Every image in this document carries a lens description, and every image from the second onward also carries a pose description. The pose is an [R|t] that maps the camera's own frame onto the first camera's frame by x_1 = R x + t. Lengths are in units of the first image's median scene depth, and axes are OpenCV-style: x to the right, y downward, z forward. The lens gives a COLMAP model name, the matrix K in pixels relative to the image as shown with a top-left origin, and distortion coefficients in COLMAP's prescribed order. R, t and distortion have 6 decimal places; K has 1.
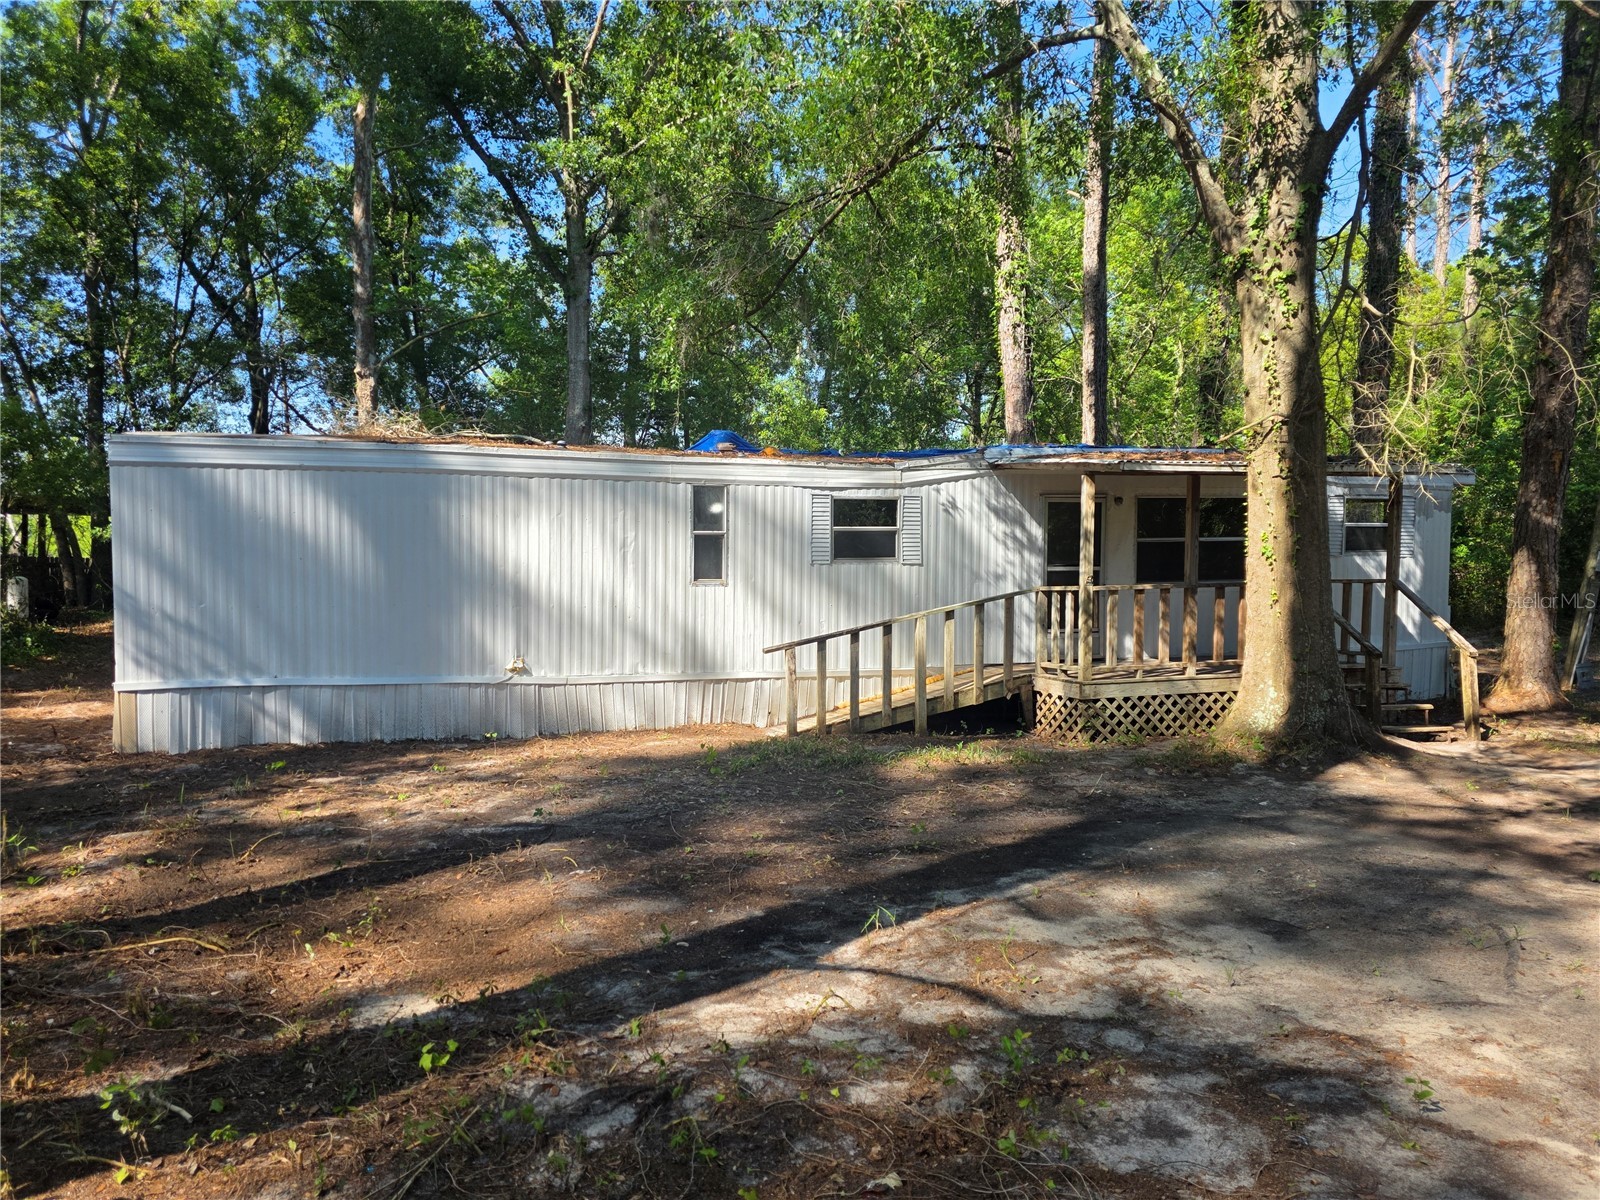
lens RADIAL K [[1082.2, 0, 799.6], [0, 1082.2, 600.2], [0, 0, 1]] dist [-0.000640, -0.000155]
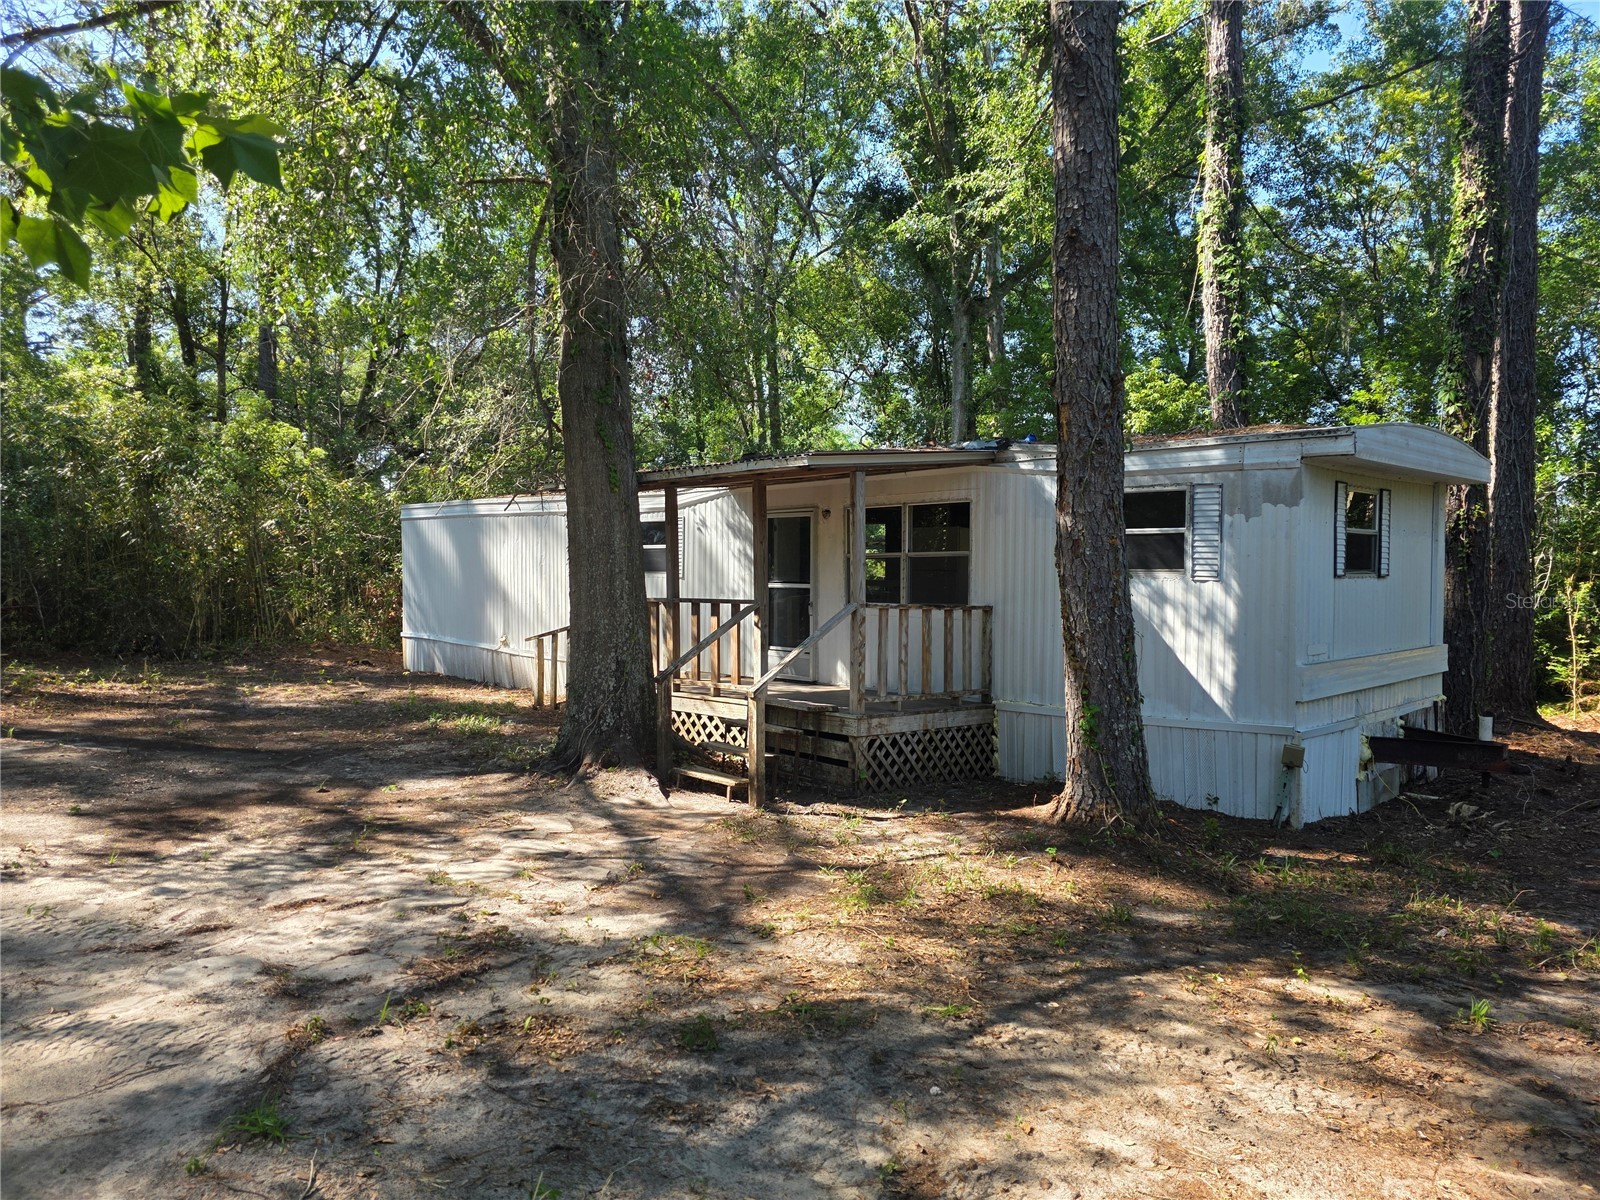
lens RADIAL K [[1082.2, 0, 799.8], [0, 1082.2, 597.0], [0, 0, 1]] dist [-0.000640, -0.000155]
pose [[0.473071, 0.035483, -0.880309, 1.132253], [-0.031856, 0.999224, 0.023156, -0.042249], [0.880448, 0.017089, 0.473835, 0.561791]]
